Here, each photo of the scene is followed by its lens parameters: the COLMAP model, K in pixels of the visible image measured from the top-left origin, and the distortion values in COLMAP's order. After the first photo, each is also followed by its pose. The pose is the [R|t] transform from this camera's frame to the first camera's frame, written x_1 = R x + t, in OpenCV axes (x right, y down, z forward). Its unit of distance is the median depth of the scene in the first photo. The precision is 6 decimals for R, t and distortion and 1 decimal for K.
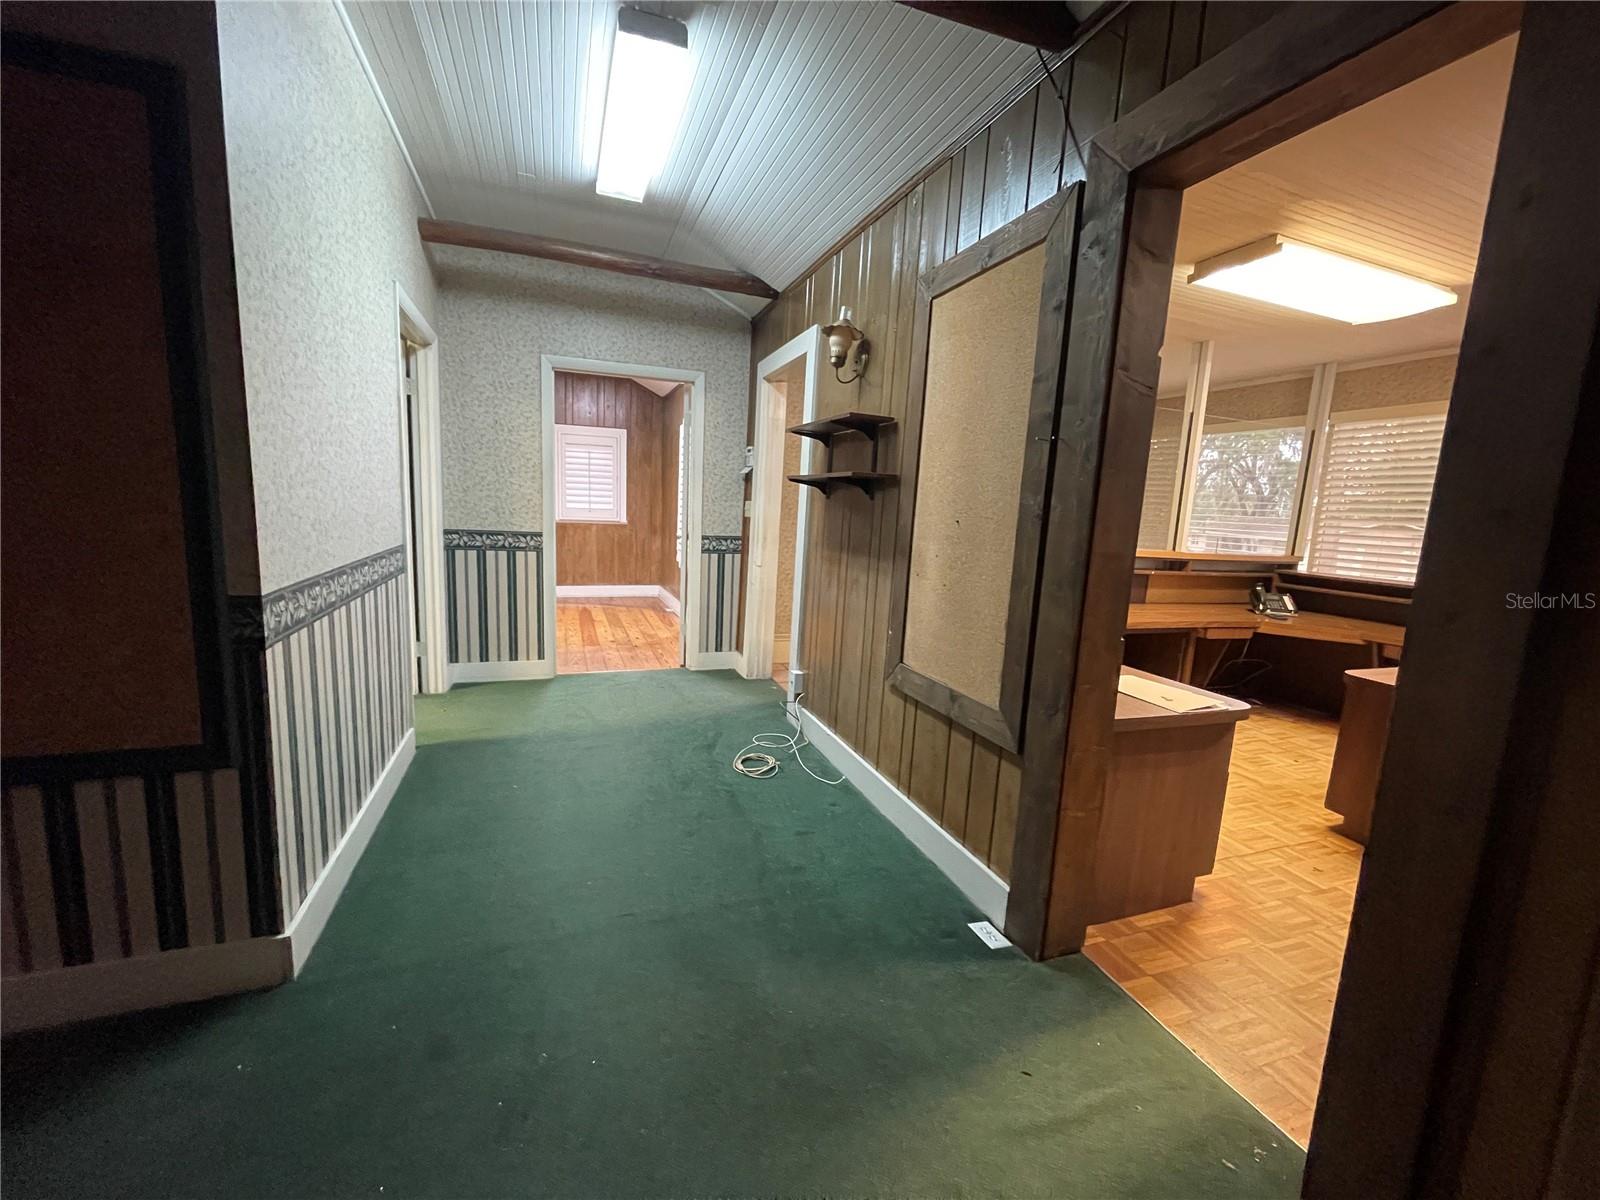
lens RADIAL K [[641.1, 0, 800.0], [0, 641.1, 600.0], [0, 0, 1]] dist [-0.006046, 0.000073]
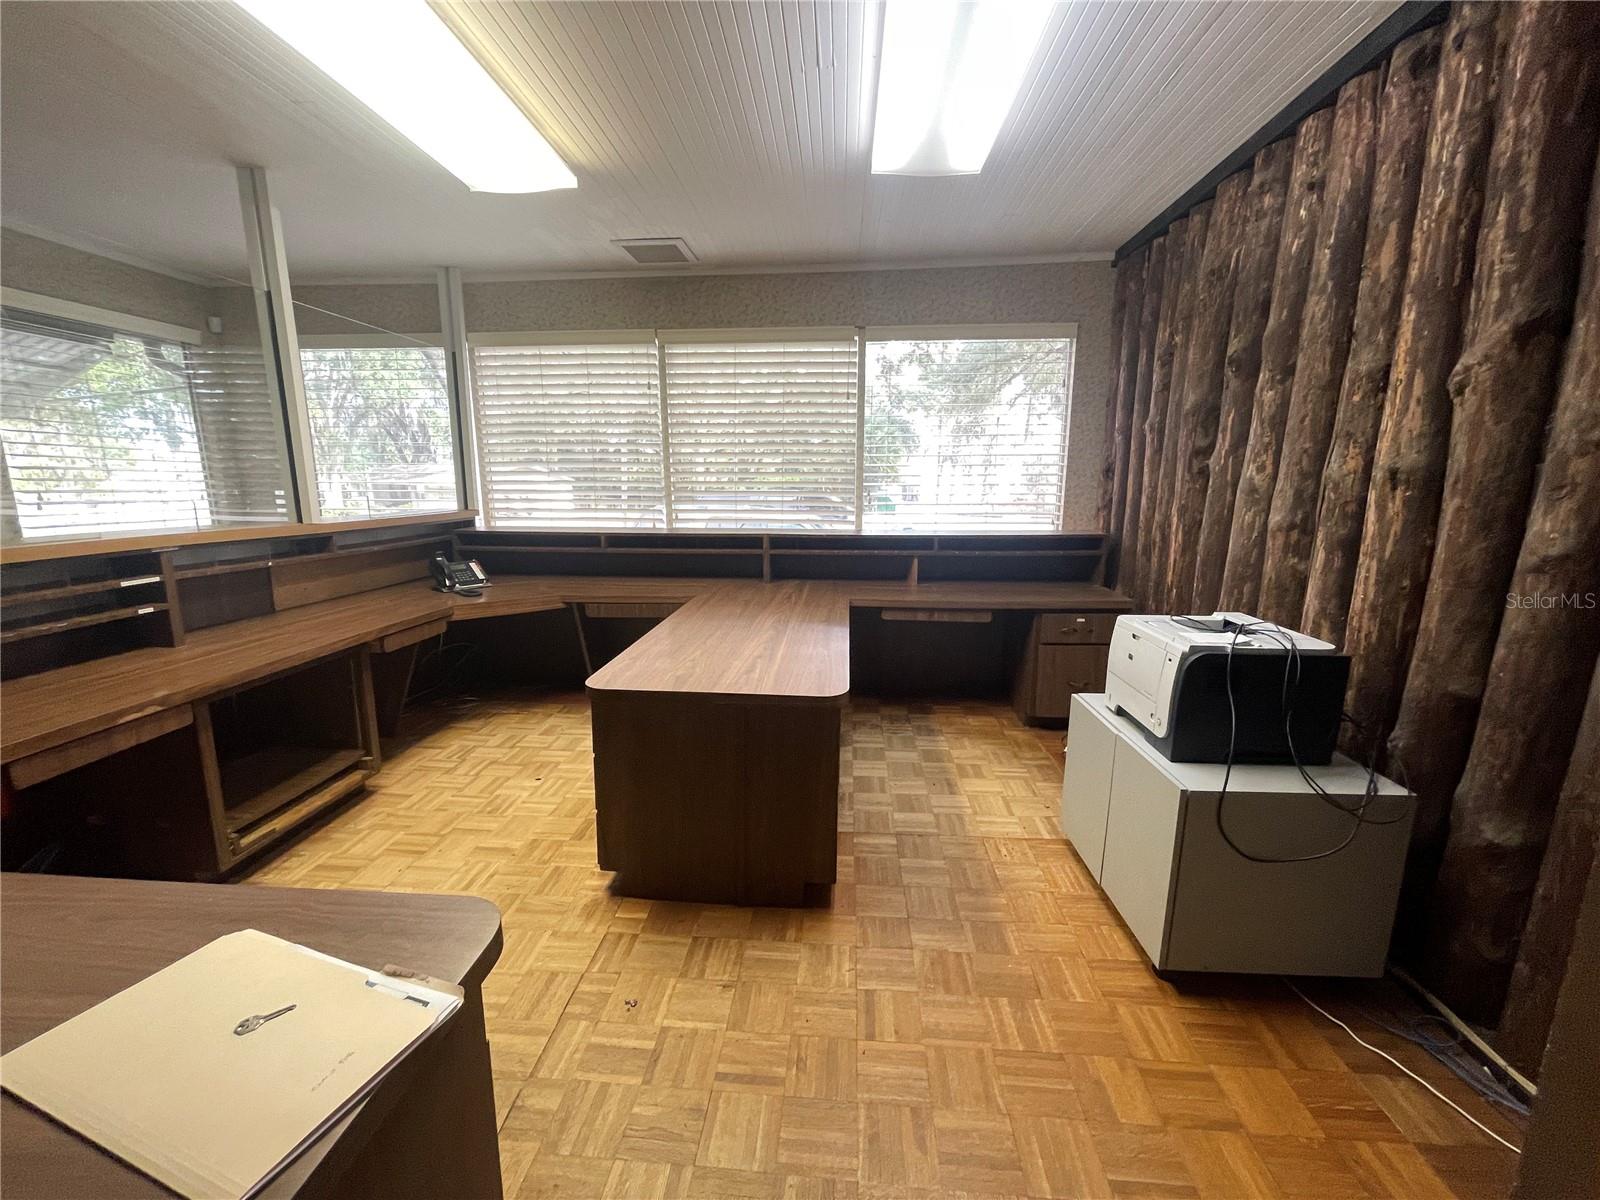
lens RADIAL K [[641.1, 0, 800.0], [0, 641.1, 600.0], [0, 0, 1]] dist [-0.006046, 0.000073]
pose [[0.412383, -0.218072, 0.884525, 0.212655], [0.150155, 0.973919, 0.170106, -0.035527], [-0.898551, 0.062667, 0.434372, 0.288592]]
